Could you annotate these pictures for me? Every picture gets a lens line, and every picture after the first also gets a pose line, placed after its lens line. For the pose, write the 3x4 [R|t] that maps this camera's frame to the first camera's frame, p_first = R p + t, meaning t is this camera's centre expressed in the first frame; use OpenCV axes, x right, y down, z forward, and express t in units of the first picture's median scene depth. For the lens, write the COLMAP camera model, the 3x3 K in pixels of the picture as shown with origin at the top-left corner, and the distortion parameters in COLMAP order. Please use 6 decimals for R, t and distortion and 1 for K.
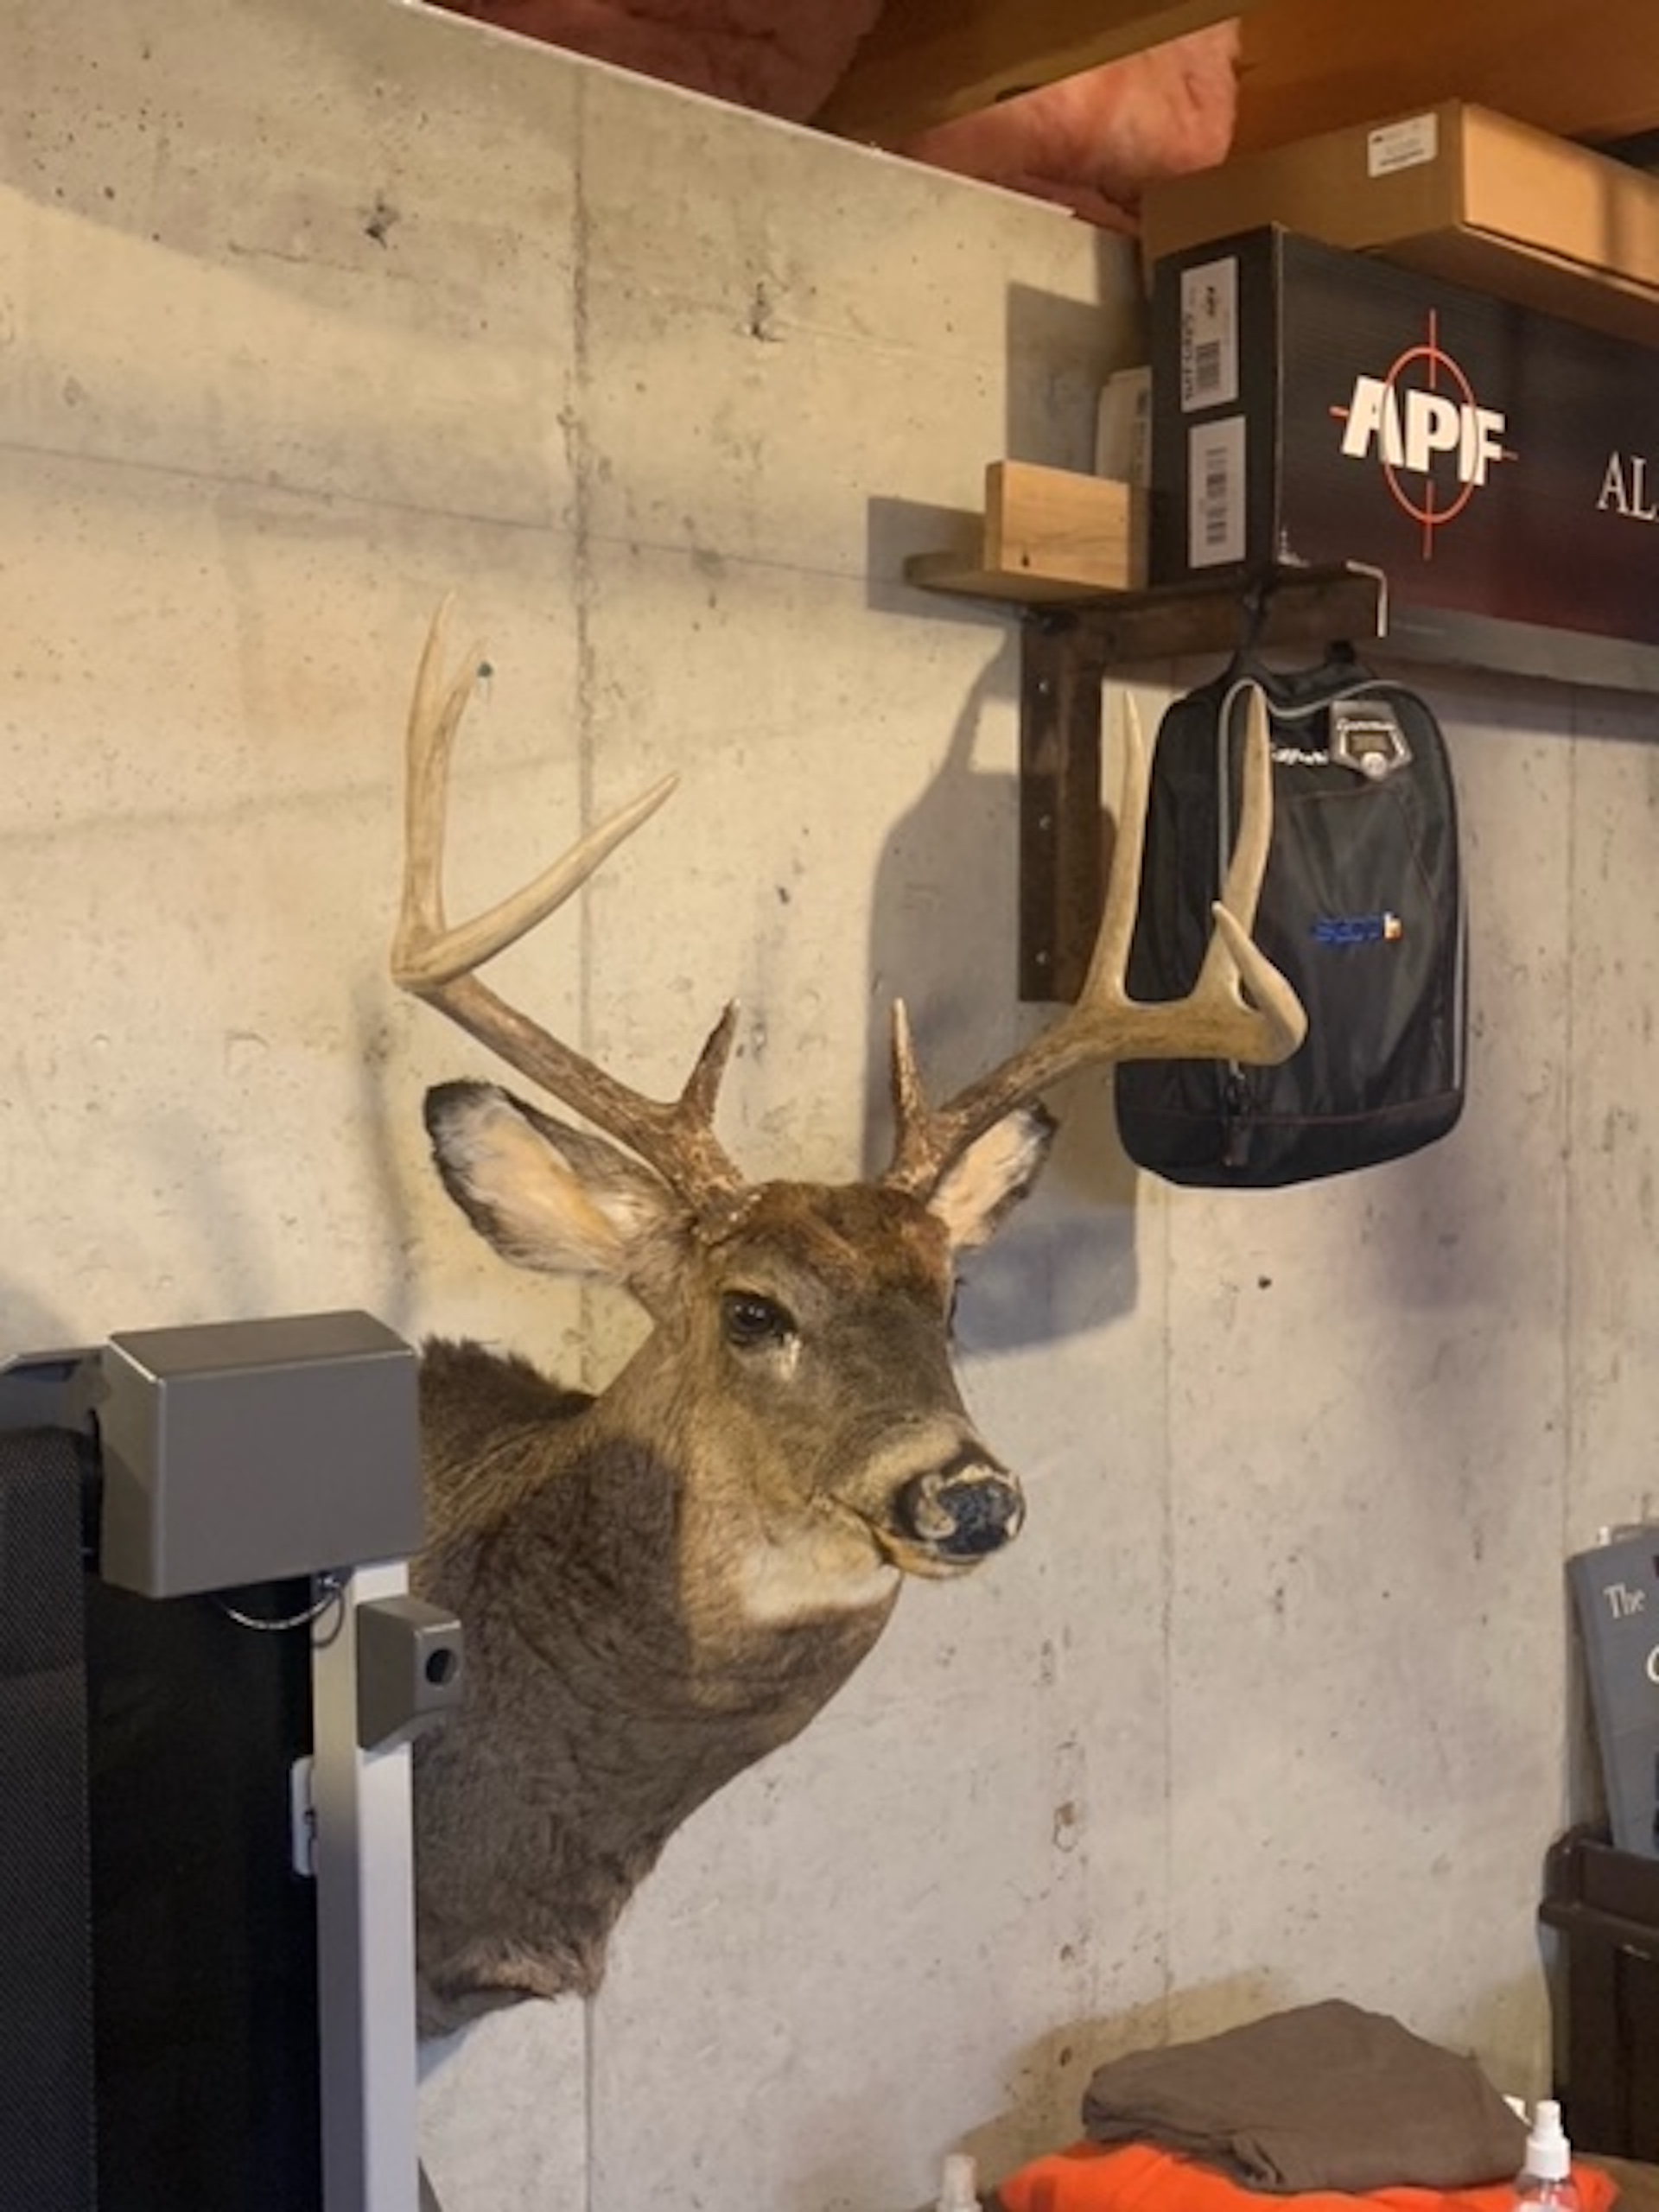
lens RADIAL K [[2402.3, 0, 834.1], [0, 2402.3, 1112.5], [0, 0, 1]] dist [0.164139, -0.535170]
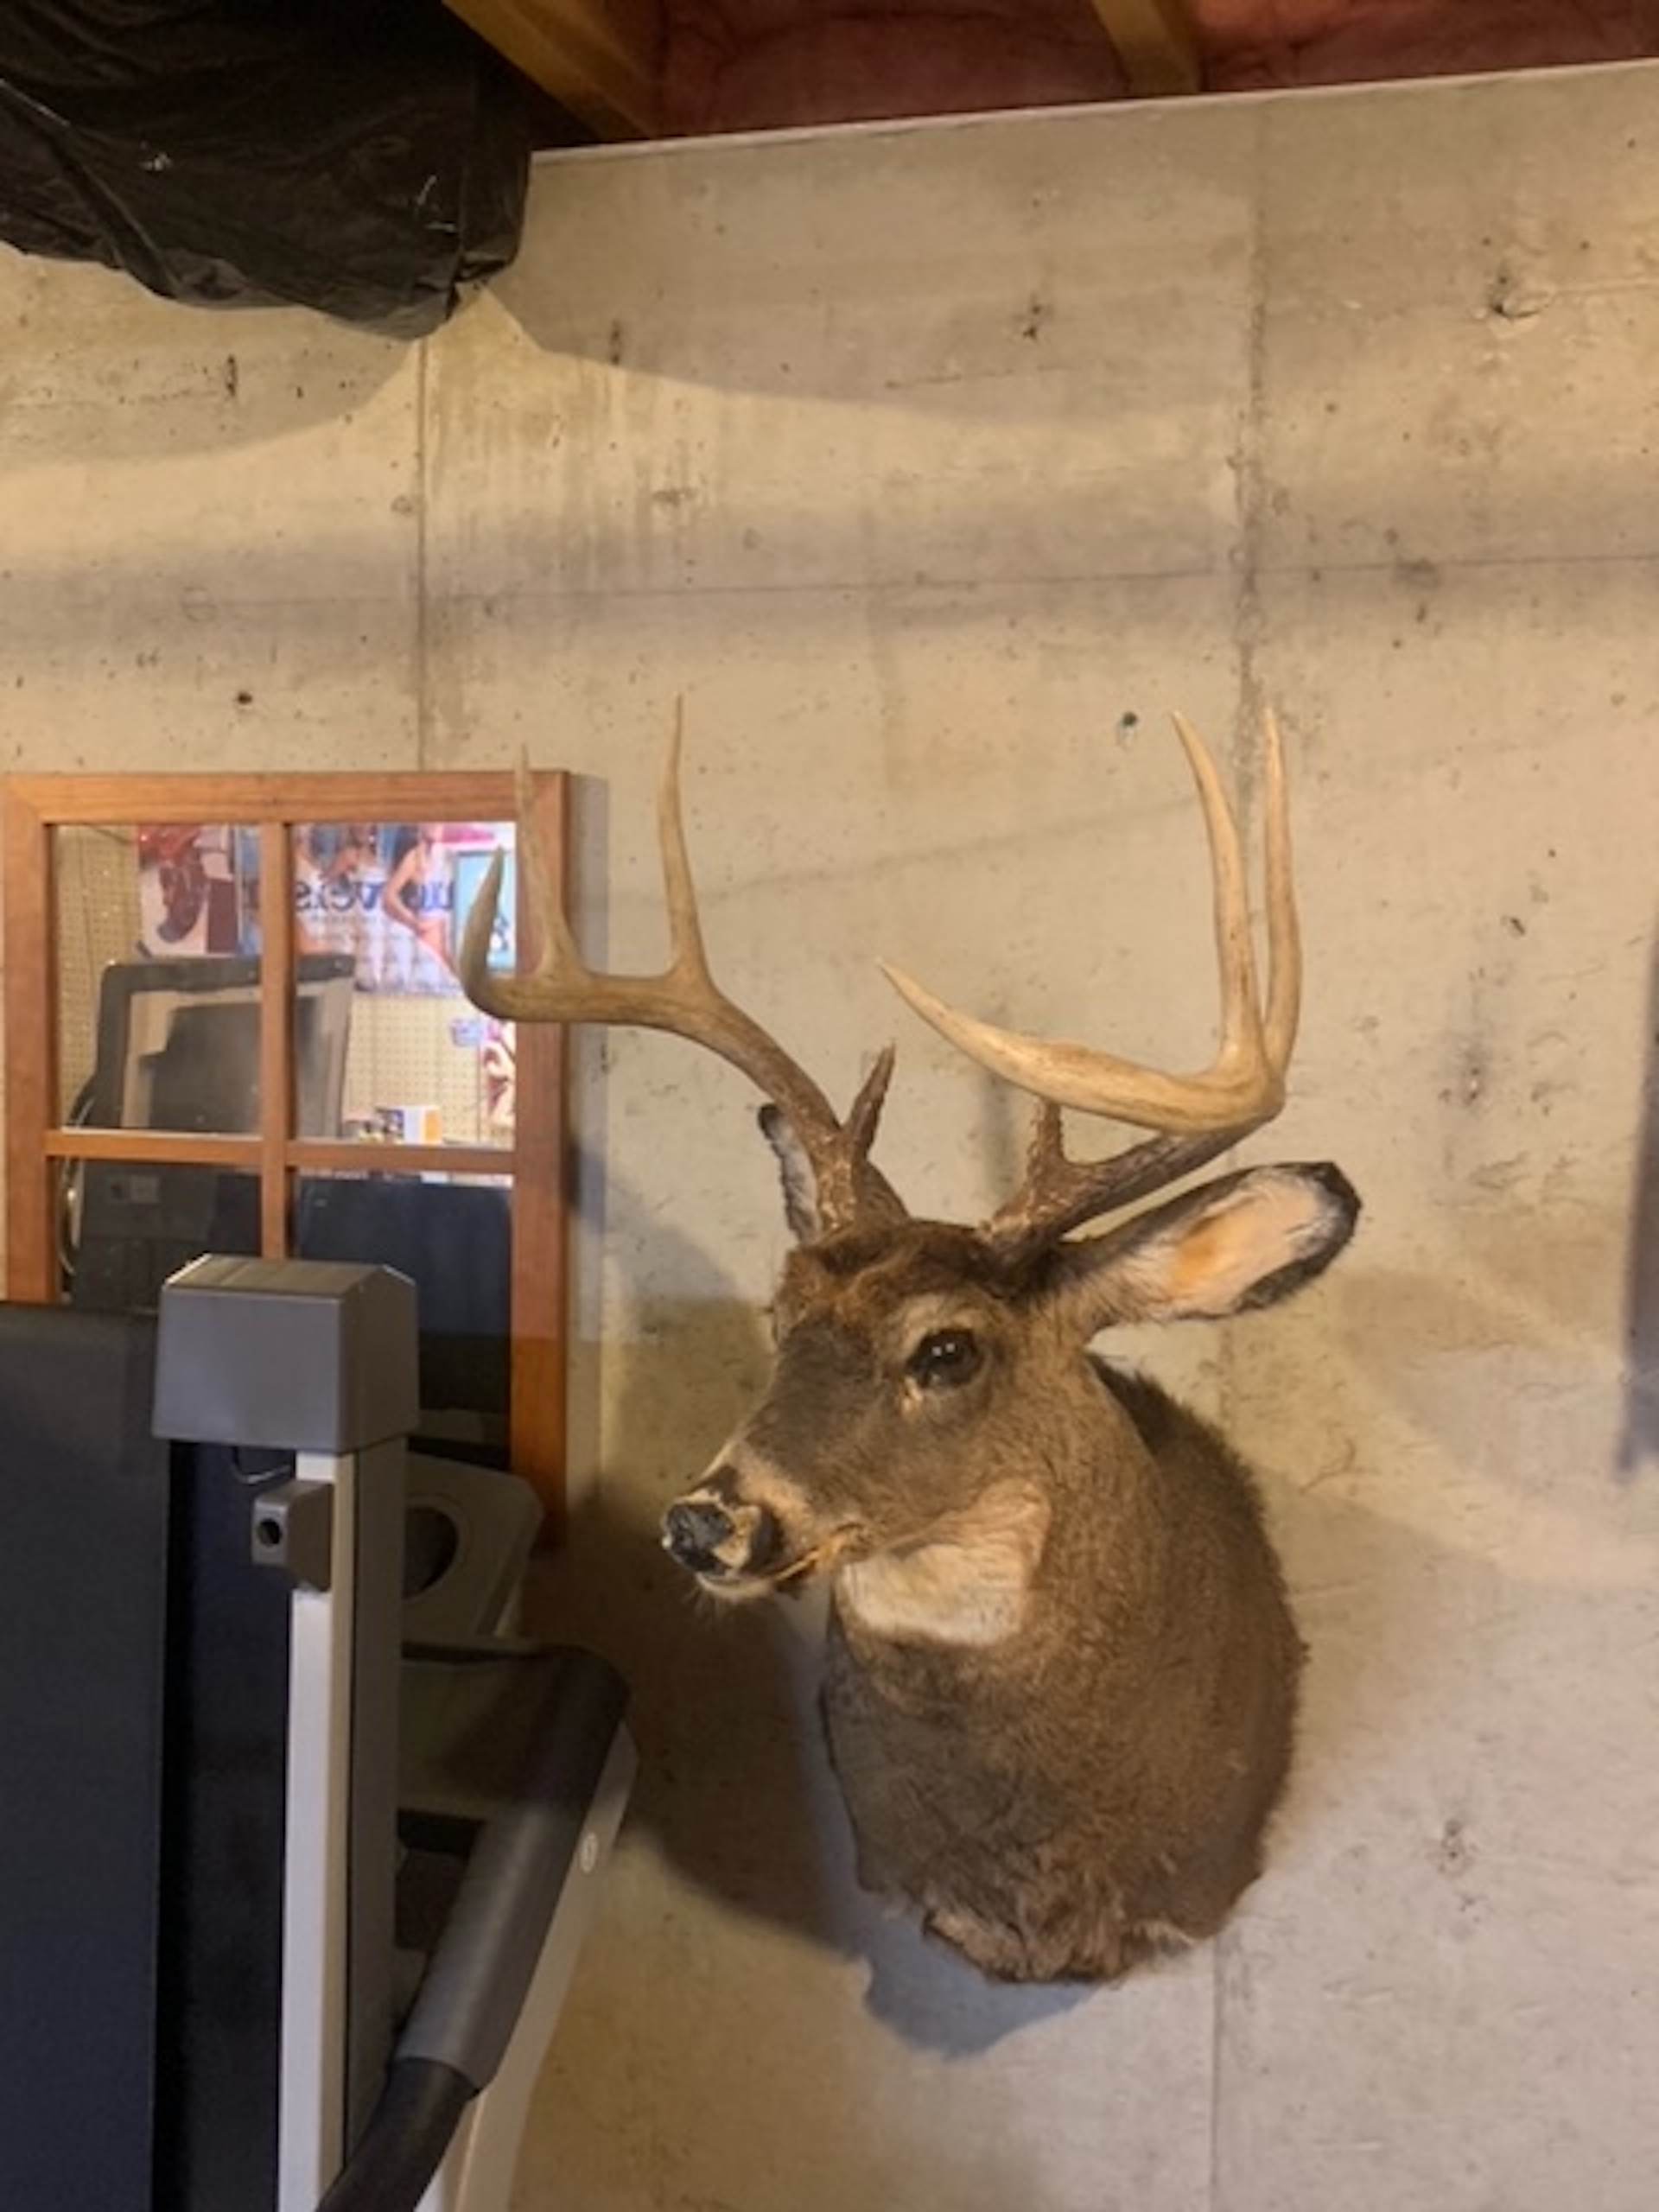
lens RADIAL K [[2402.3, 0, 834.1], [0, 2402.3, 1112.5], [0, 0, 1]] dist [0.164139, -0.535170]
pose [[0.507657, 0.061721, -0.859346, 0.684650], [-0.060752, 0.997512, 0.035755, -0.041231], [0.859415, 0.034056, 0.510143, 0.350062]]
